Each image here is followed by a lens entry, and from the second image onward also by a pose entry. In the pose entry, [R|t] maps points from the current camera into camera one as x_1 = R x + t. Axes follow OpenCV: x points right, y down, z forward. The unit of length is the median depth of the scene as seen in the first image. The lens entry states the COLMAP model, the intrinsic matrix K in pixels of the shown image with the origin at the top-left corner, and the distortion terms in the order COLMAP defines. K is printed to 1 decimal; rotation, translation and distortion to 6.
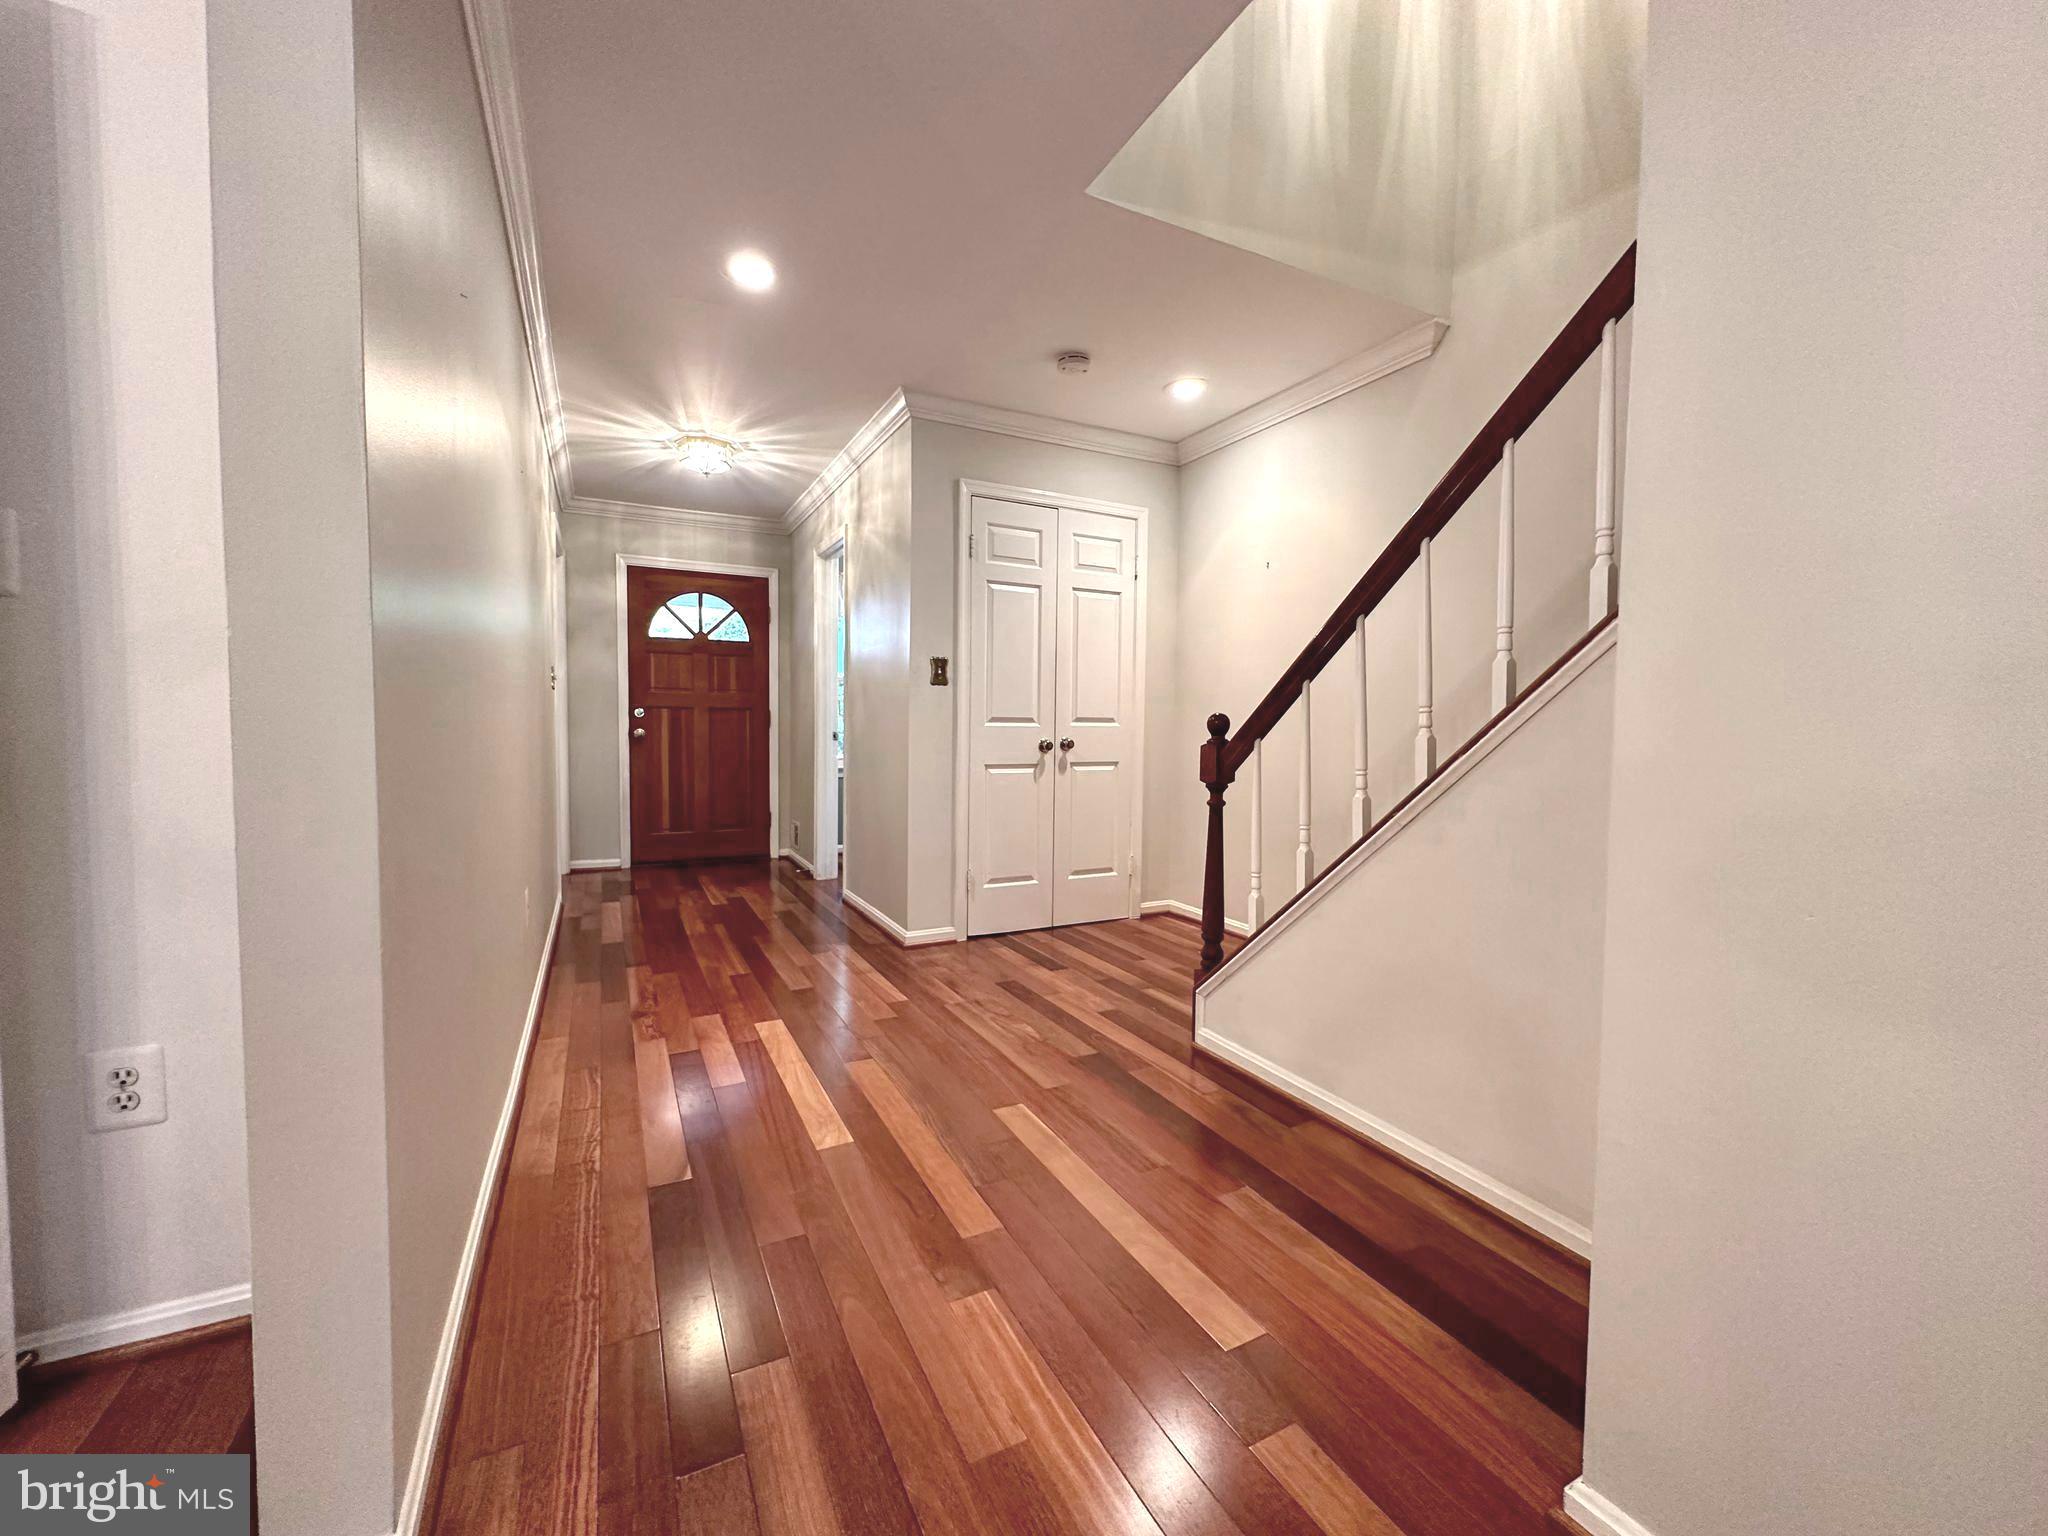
lens RADIAL K [[815.7, 0, 1018.4], [0, 815.7, 749.1], [0, 0, 1]] dist [-0.002831, 0.000254]
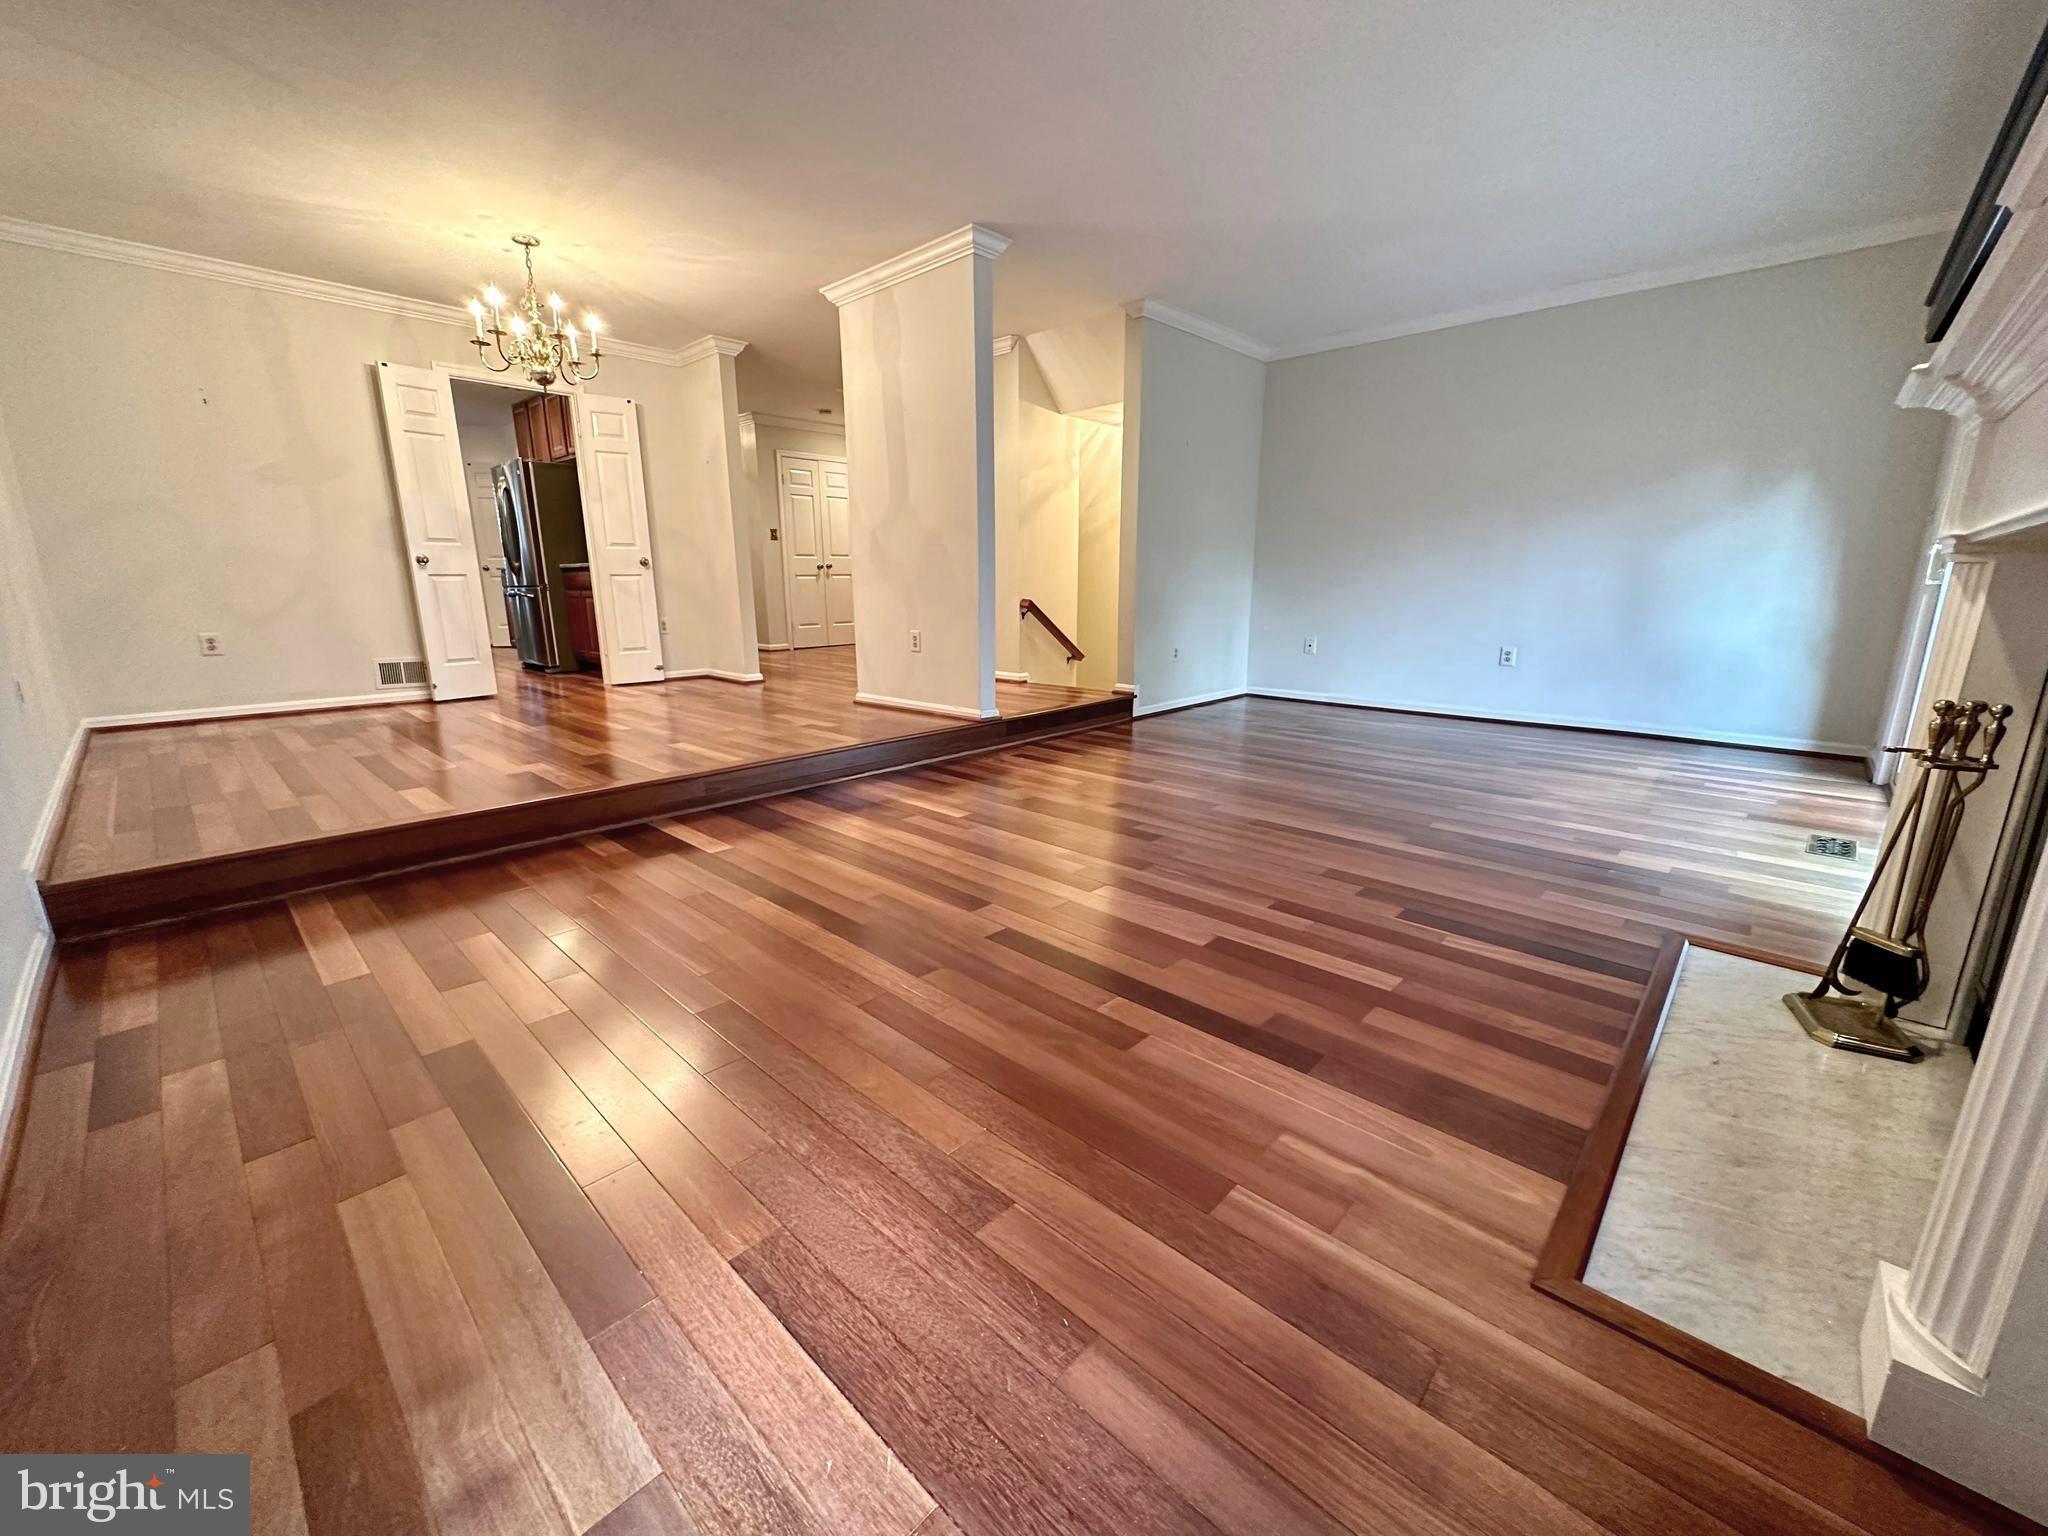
lens RADIAL K [[815.7, 0, 1011.1], [0, 815.7, 772.0], [0, 0, 1]] dist [-0.002831, 0.000254]
pose [[0.946509, -0.094355, 0.308575, -0.228058], [0.032583, 0.979352, 0.199520, 0.124761], [-0.321029, -0.178793, 0.930039, -1.471634]]
